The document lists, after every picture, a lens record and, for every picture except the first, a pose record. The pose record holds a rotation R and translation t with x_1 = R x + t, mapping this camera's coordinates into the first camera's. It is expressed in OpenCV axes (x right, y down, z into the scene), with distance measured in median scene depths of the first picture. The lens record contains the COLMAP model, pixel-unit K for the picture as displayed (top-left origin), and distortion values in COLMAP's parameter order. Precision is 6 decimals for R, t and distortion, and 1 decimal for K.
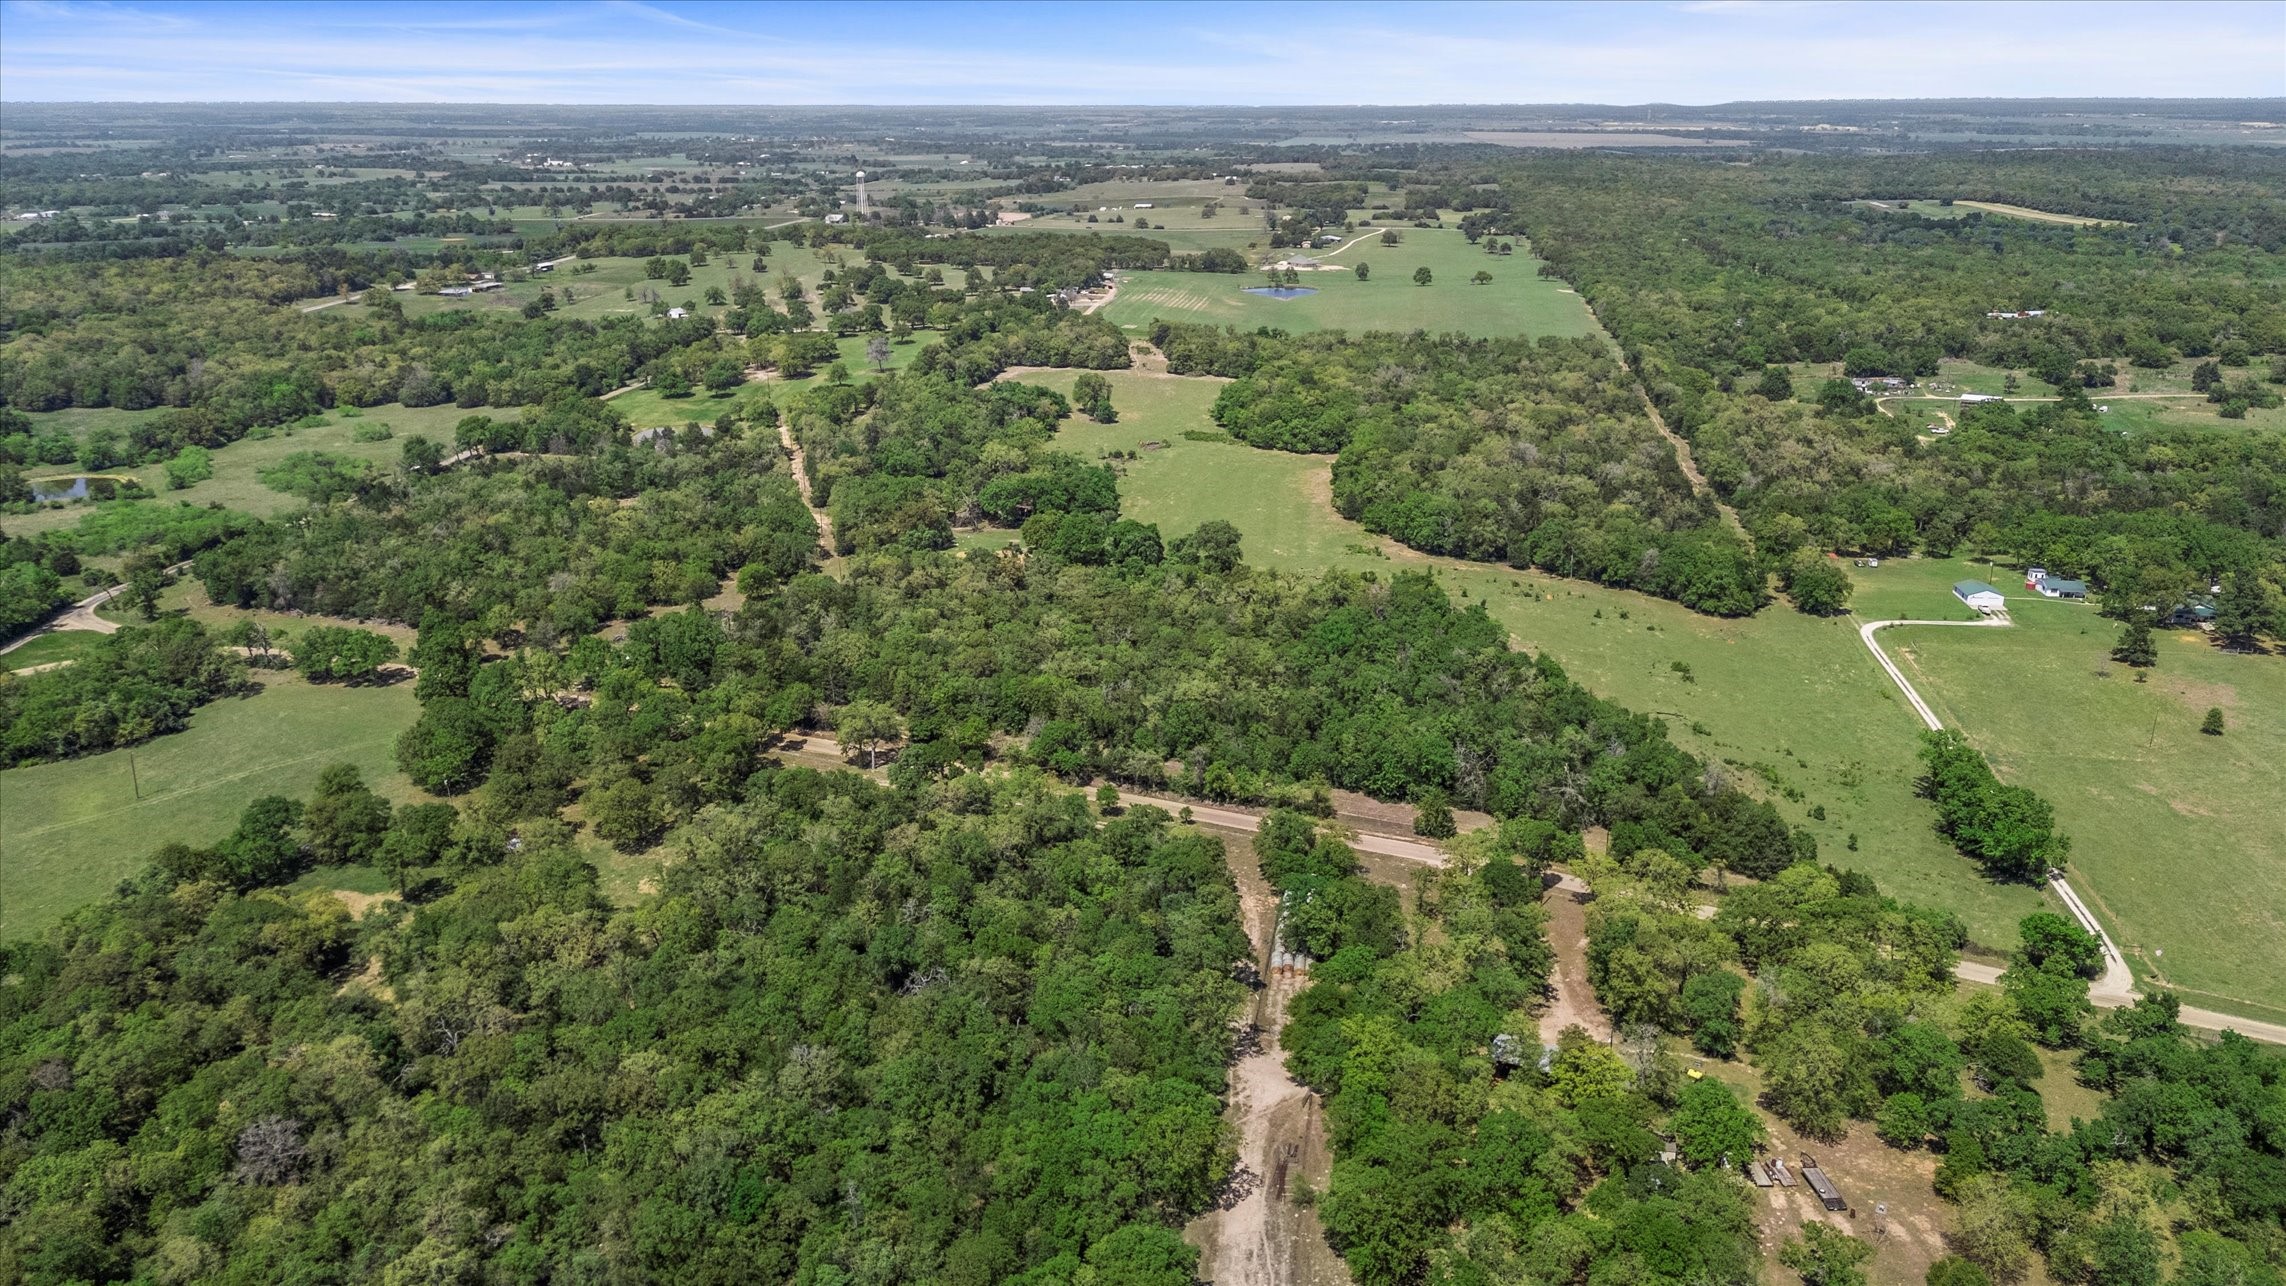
lens RADIAL K [[1700.9, 0, 1143.0], [0, 1700.9, 643.0], [0, 0, 1]] dist [0.101120, -0.120703]
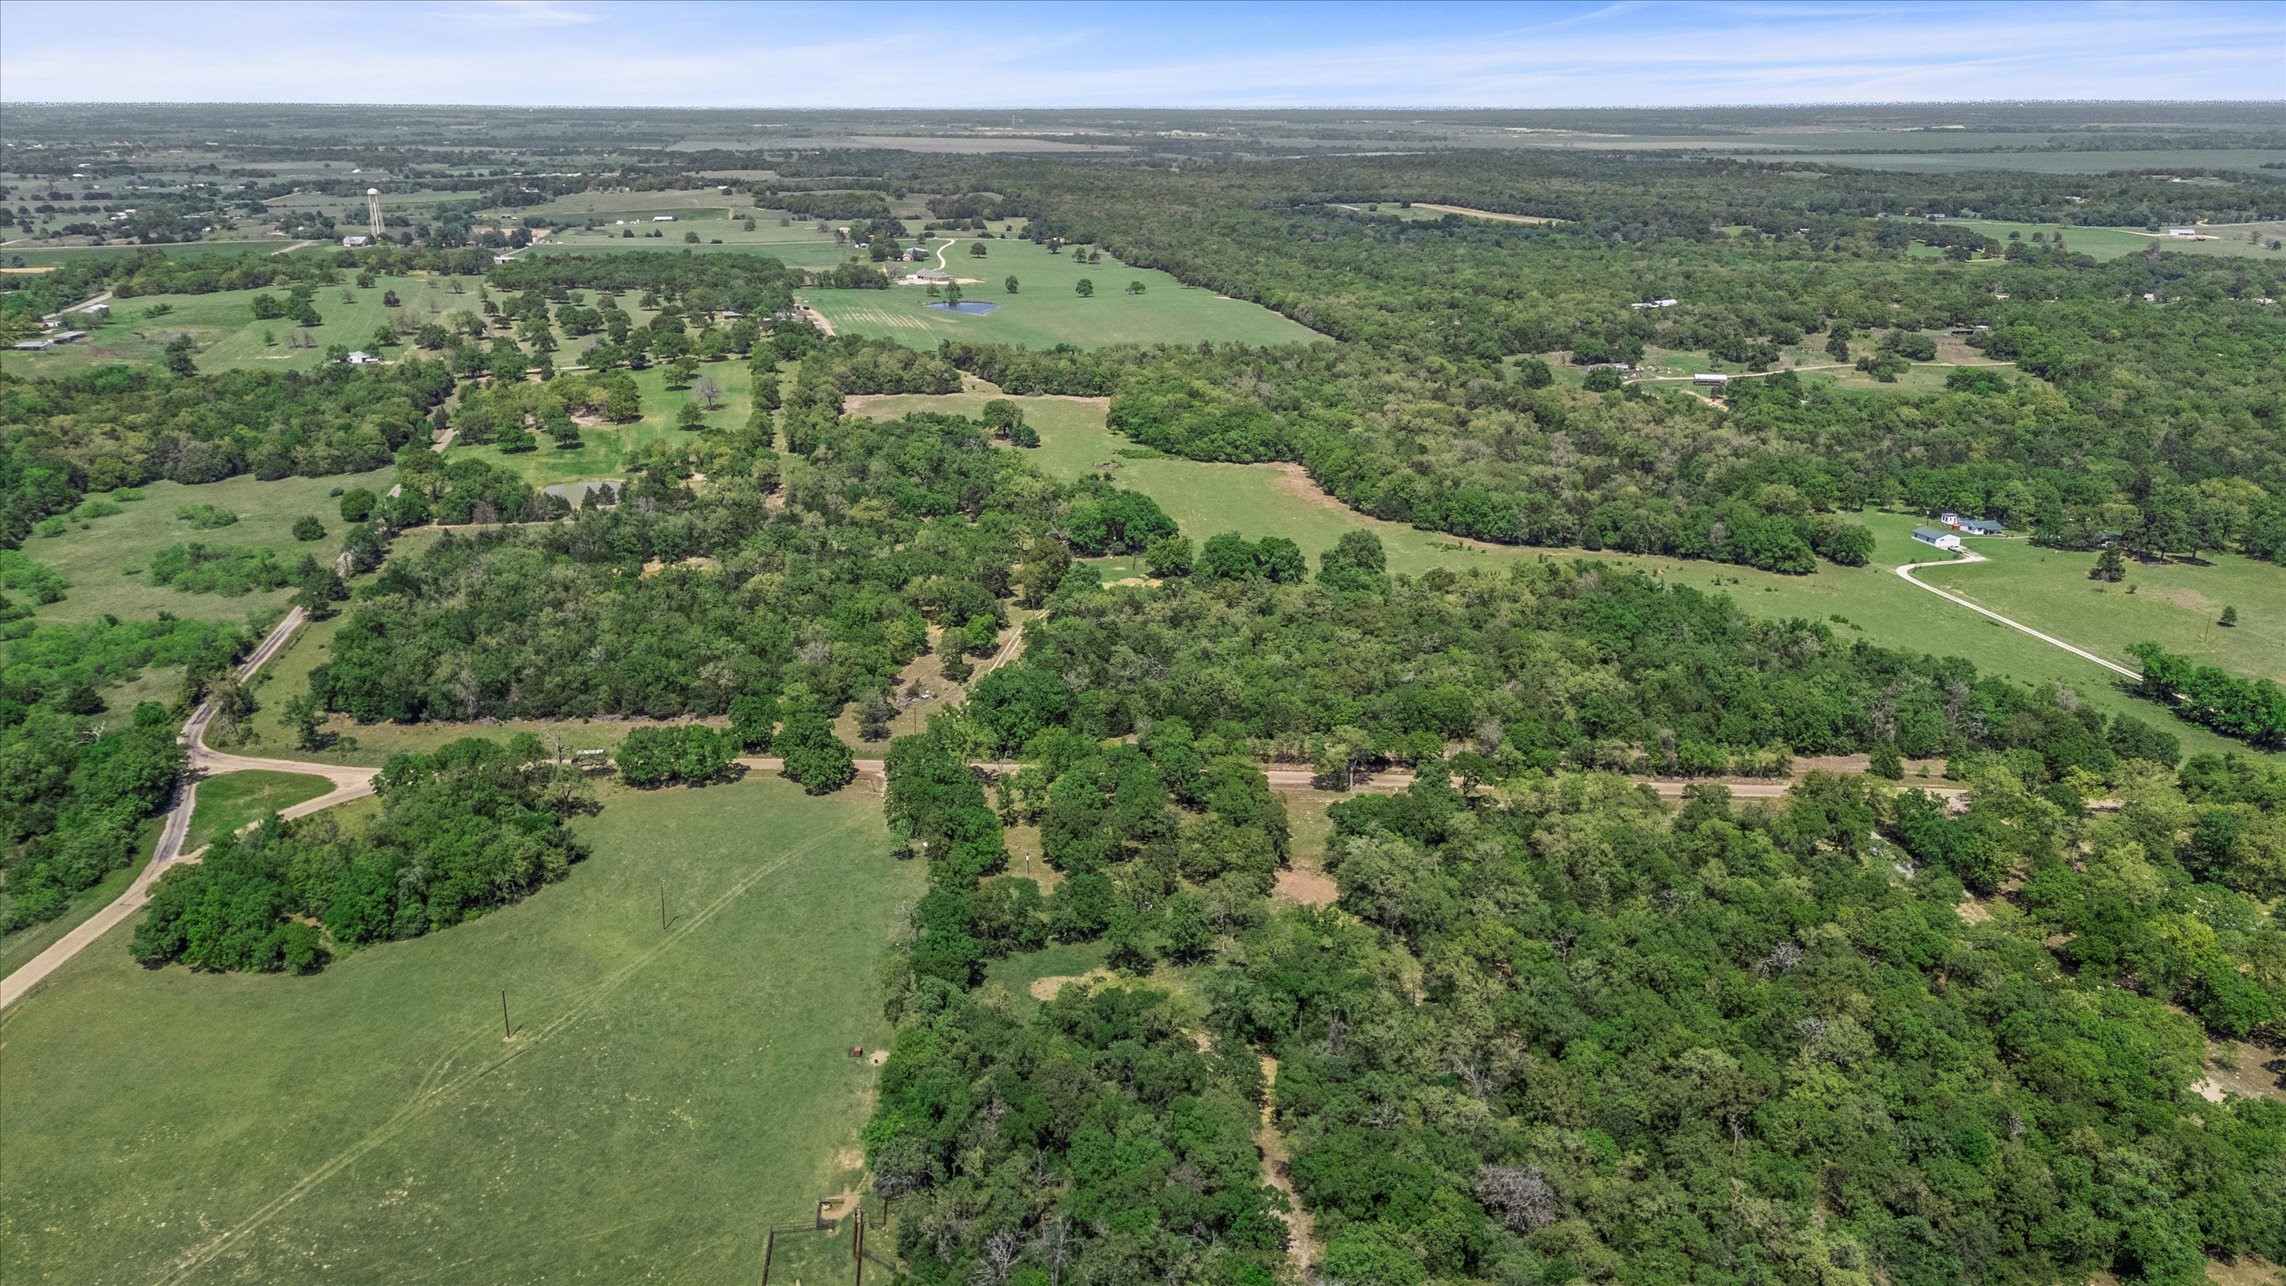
lens RADIAL K [[1700.9, 0, 1143.0], [0, 1700.9, 643.0], [0, 0, 1]] dist [0.101120, -0.120703]
pose [[0.934302, -0.107467, 0.339899, -0.204427], [0.107792, 0.994011, 0.017985, -0.016091], [-0.339796, 0.019834, 0.940290, 0.018813]]
